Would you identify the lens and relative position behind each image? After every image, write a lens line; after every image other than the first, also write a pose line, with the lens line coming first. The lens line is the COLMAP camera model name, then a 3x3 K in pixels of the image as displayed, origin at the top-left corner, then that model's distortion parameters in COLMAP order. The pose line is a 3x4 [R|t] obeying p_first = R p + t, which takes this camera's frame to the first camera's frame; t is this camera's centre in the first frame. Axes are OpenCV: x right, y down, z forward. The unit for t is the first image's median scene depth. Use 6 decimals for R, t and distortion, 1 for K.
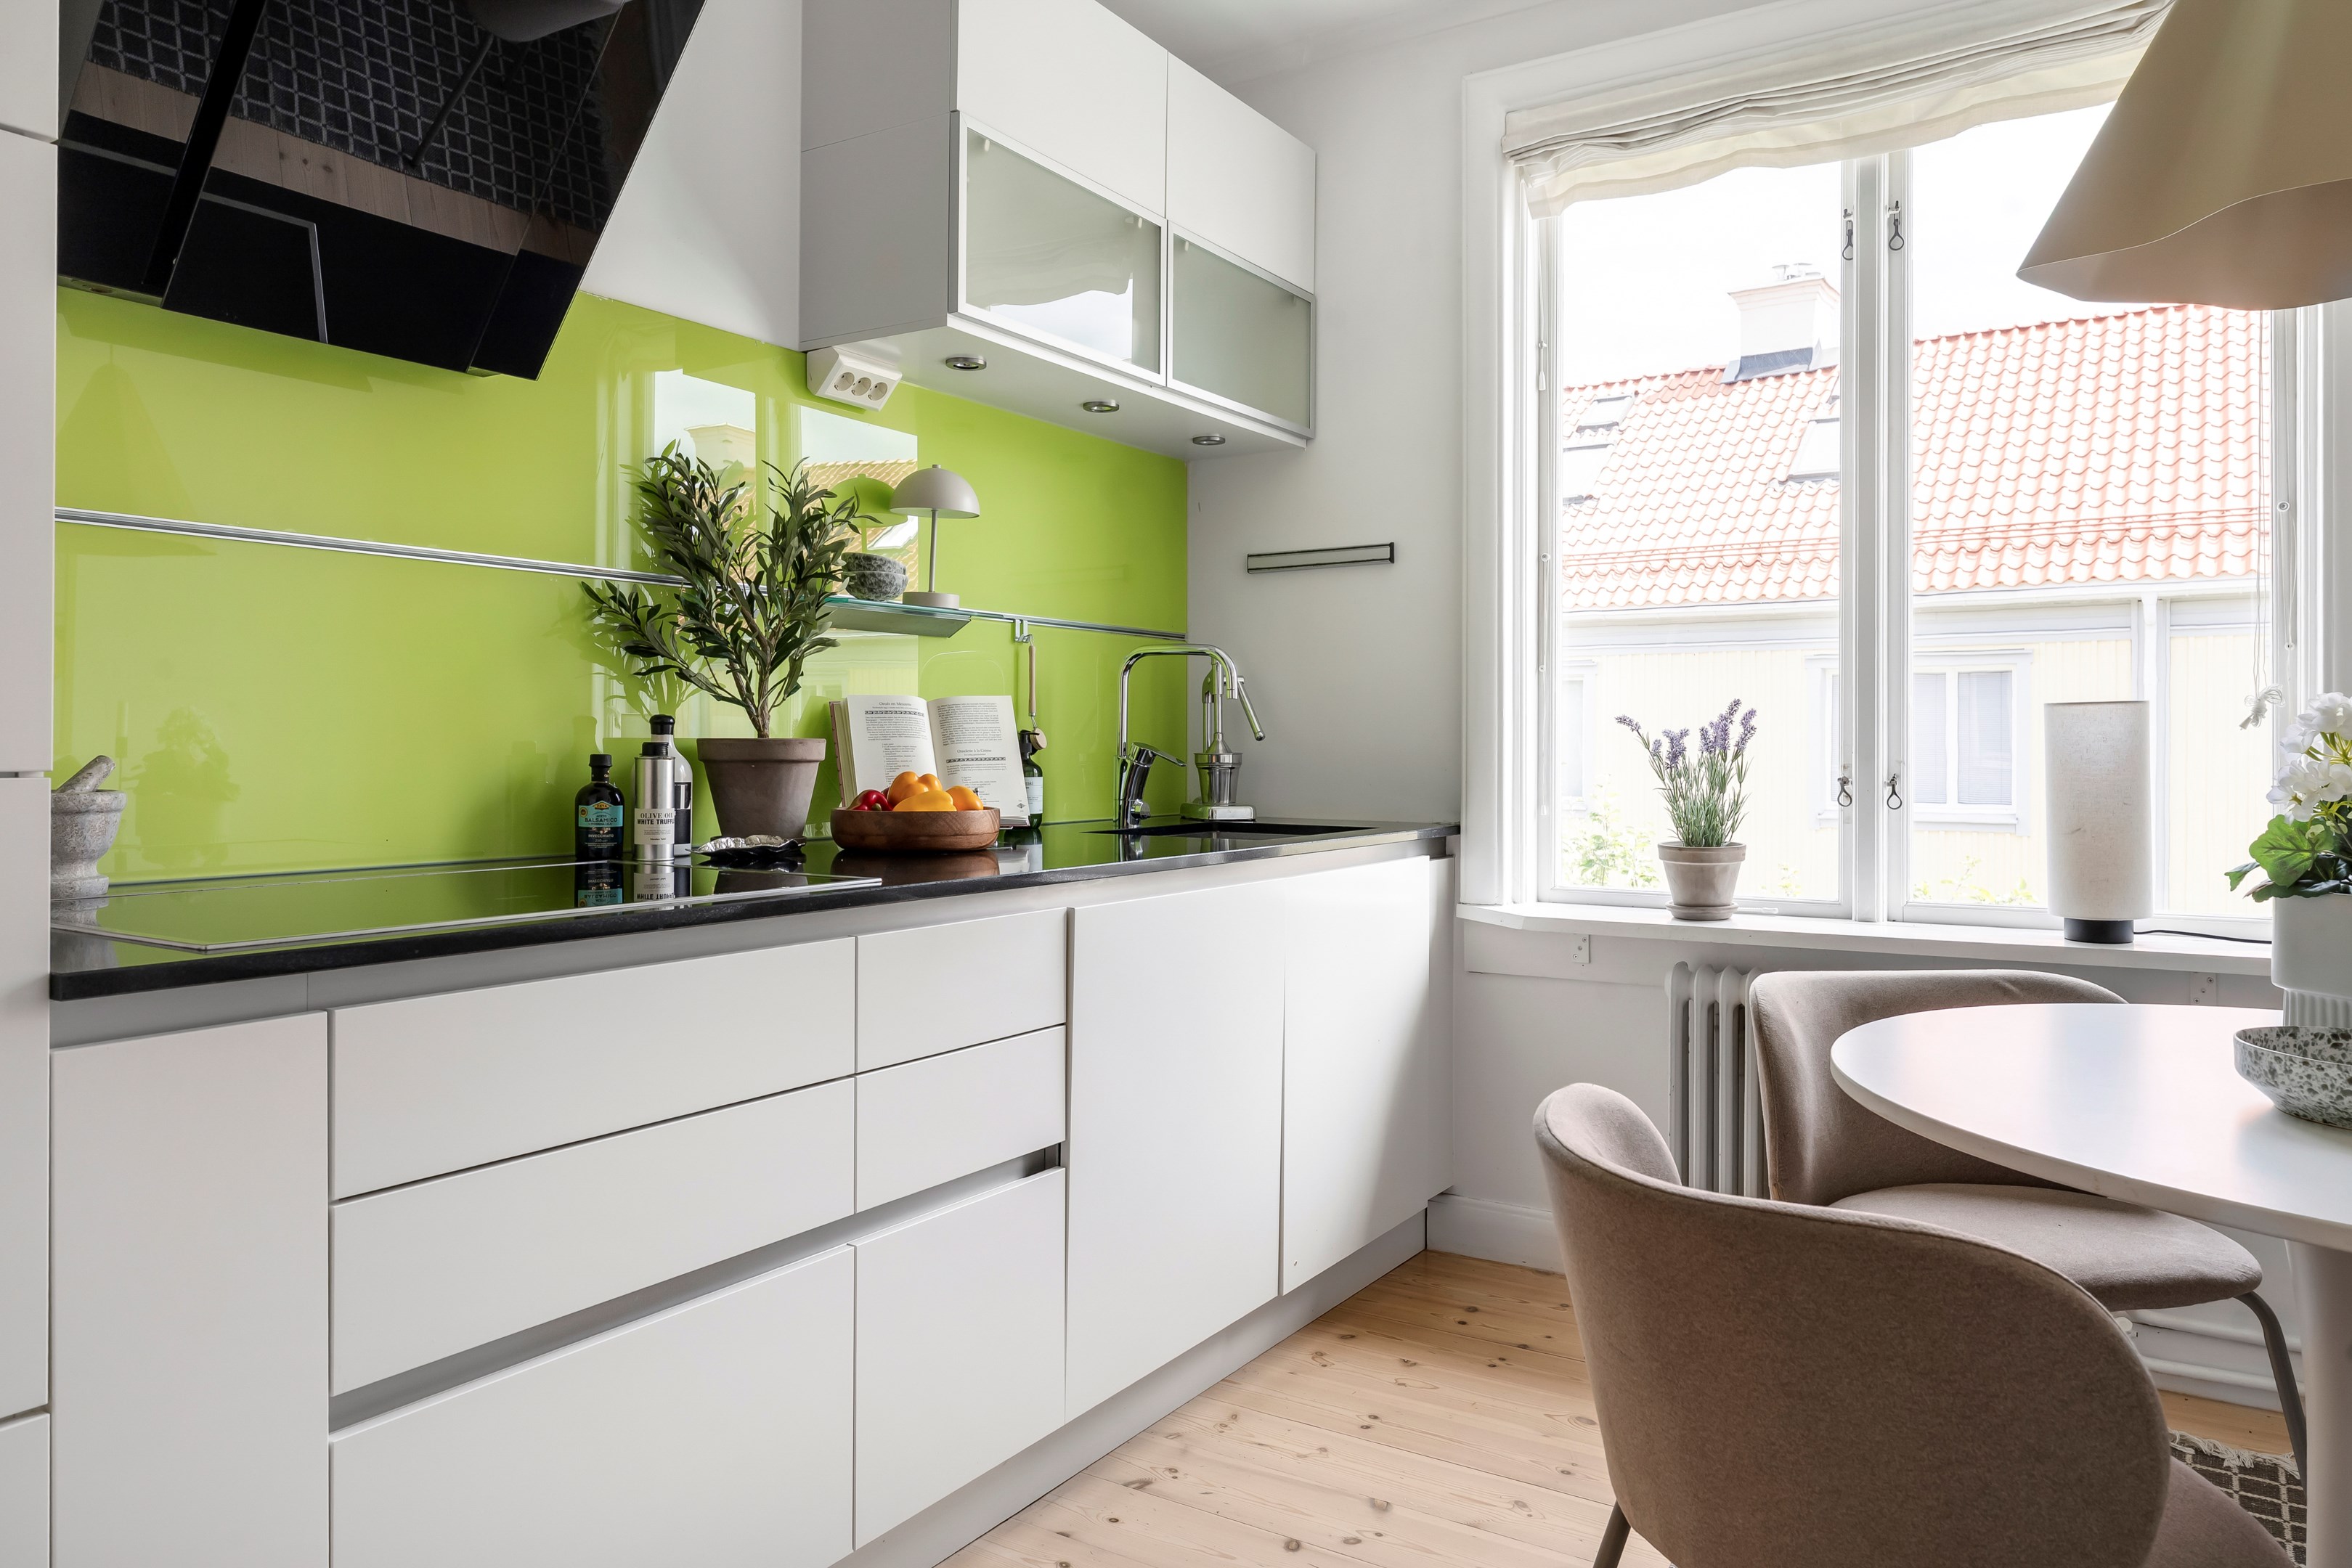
lens RADIAL K [[1567.5, 0, 1176.6], [0, 1567.5, 739.4], [0, 0, 1]] dist [-0.000640, 0.002793]
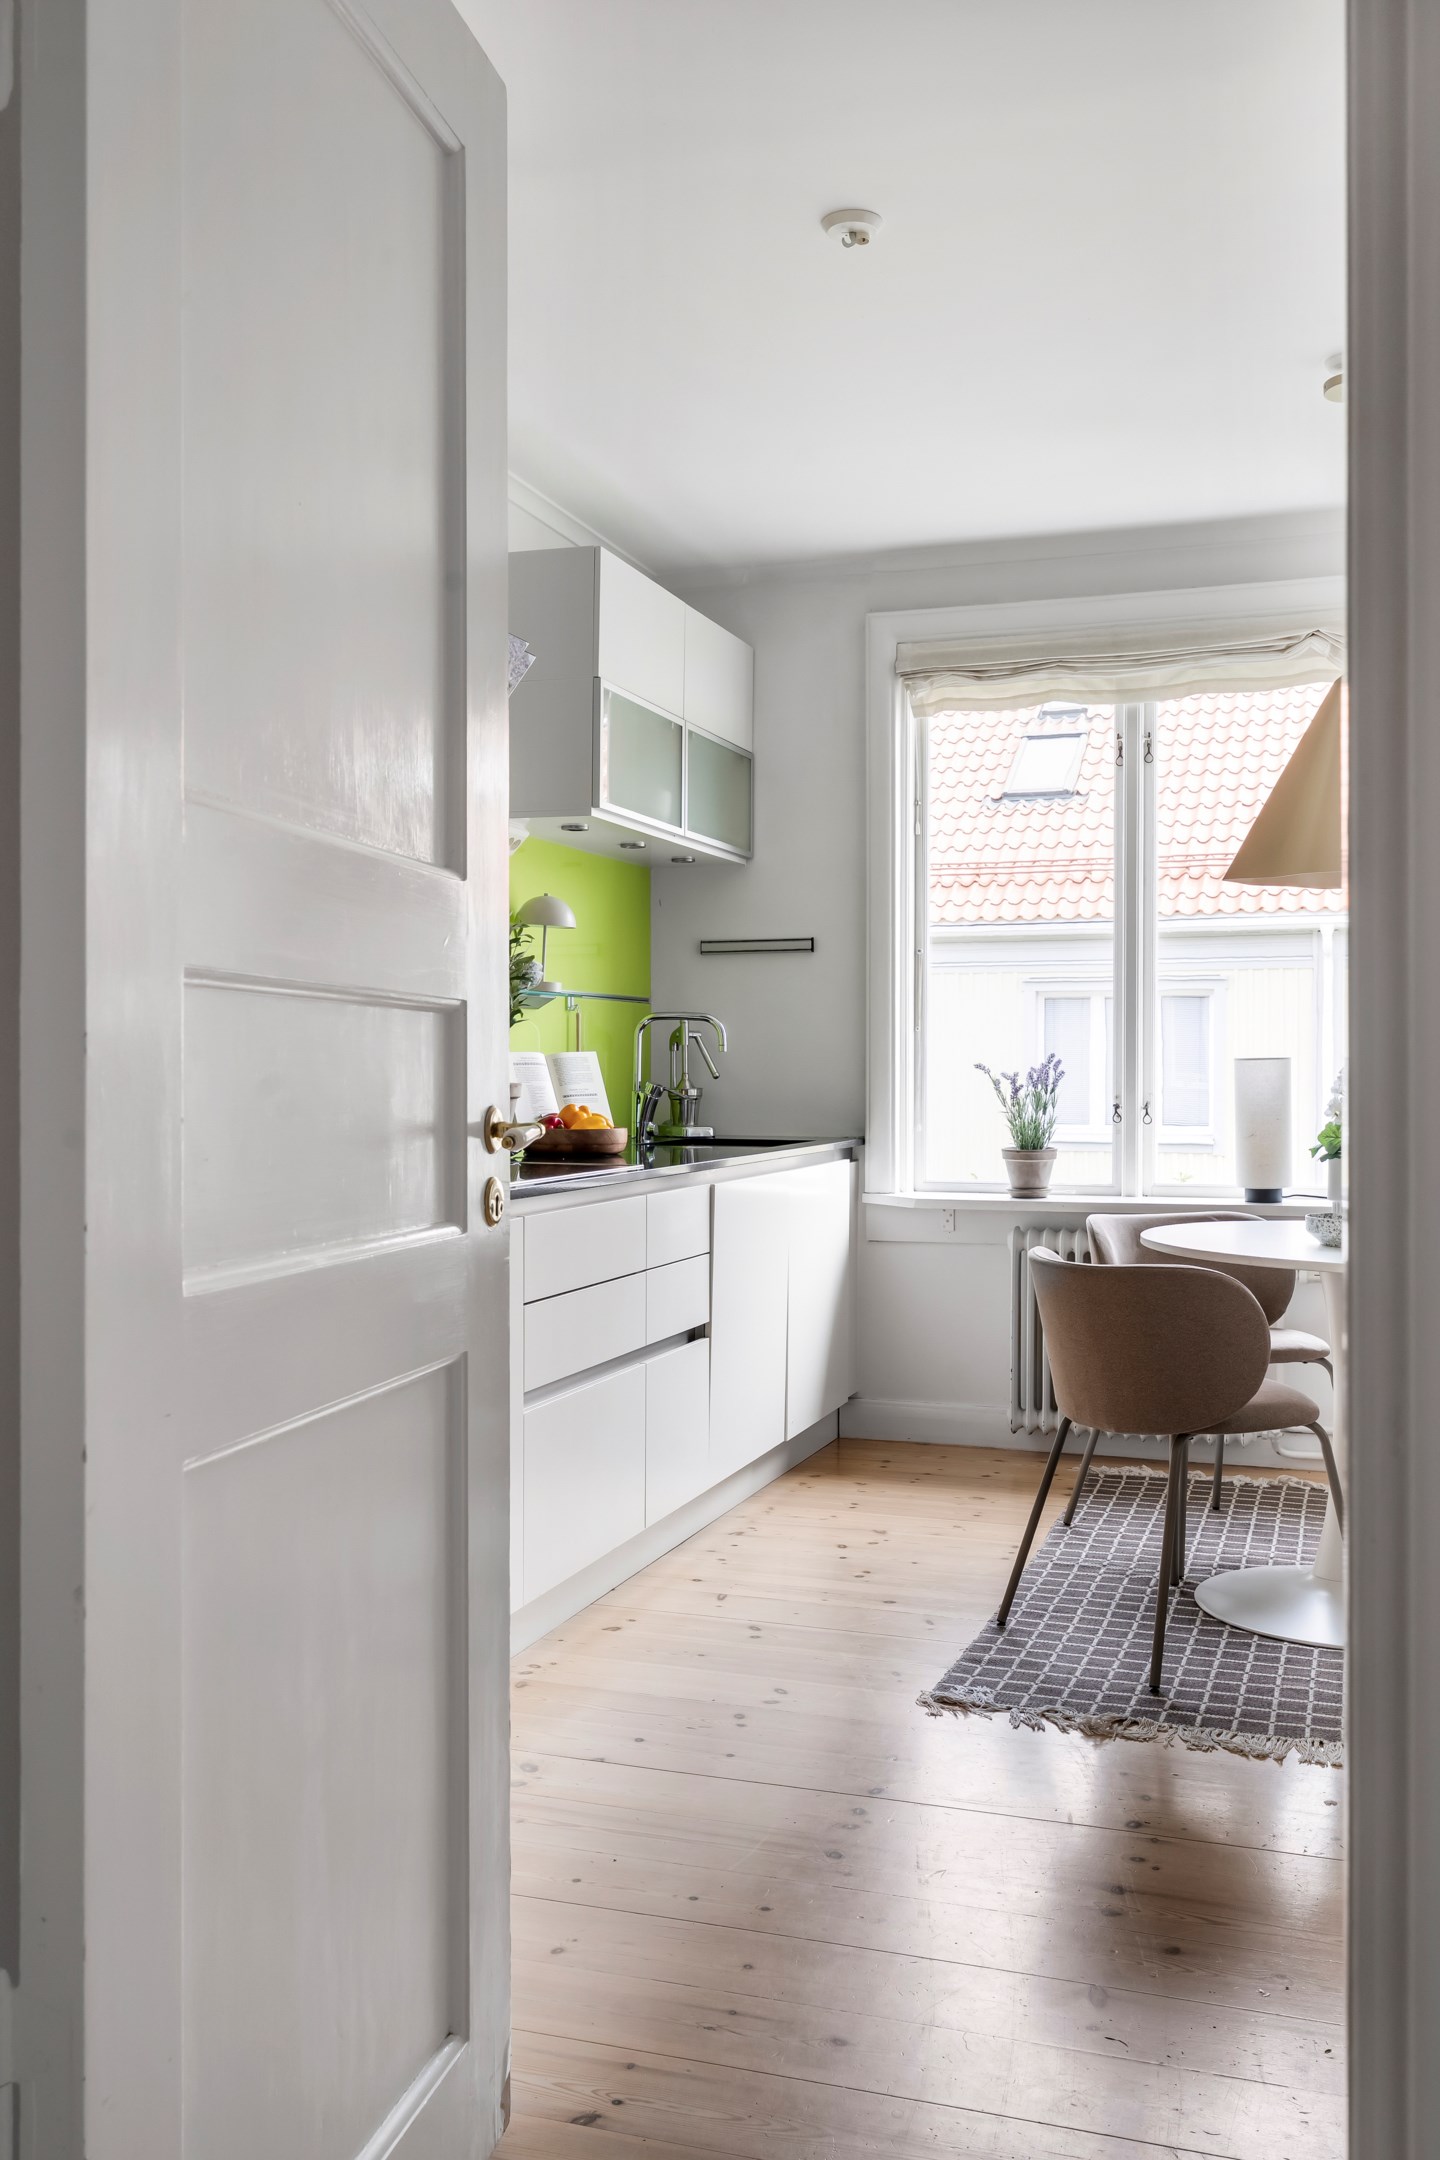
lens RADIAL K [[1901.6, 0, 717.4], [0, 1901.6, 1070.8], [0, 0, 1]] dist [-0.011472, -0.001160]
pose [[0.971820, -0.001069, 0.235722, -0.440343], [-0.000834, 0.999968, 0.007973, -0.025547], [-0.235723, -0.007945, 0.971788, -0.803769]]
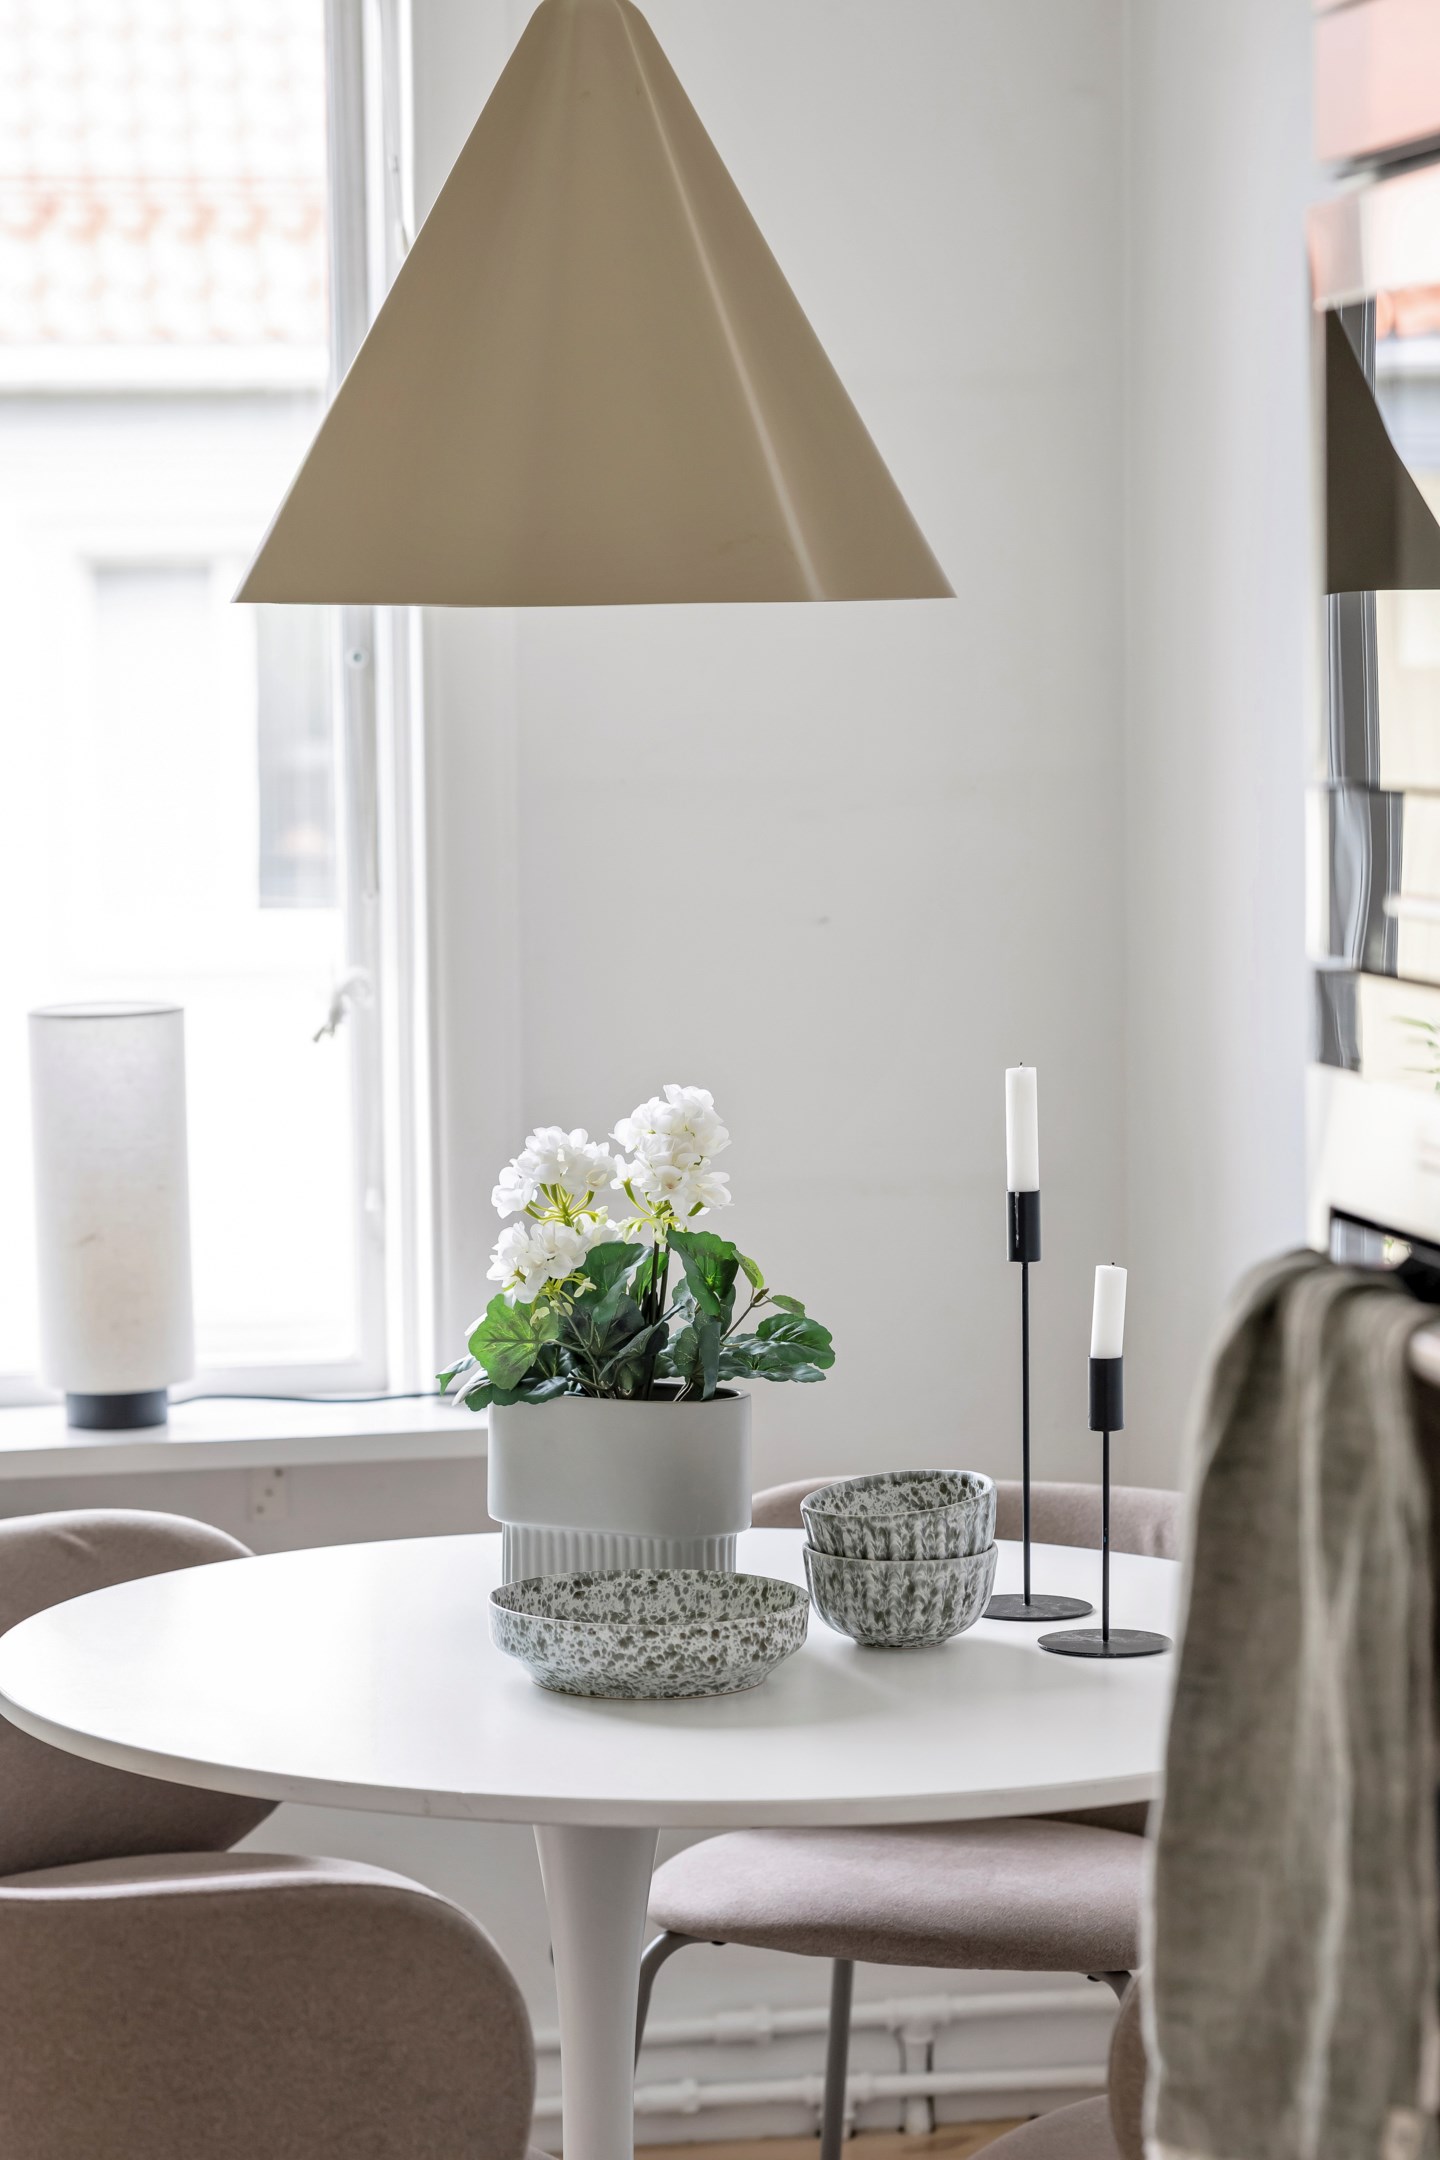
lens RADIAL K [[5167.0, 0, 727.6], [0, 5167.0, 1080.3], [0, 0, 1]] dist [-0.015563, 0.000000]
pose [[0.723689, -0.066035, 0.686959, -0.524718], [0.009647, 0.996282, 0.085607, -0.153137], [-0.690059, -0.055326, 0.721636, -0.491892]]
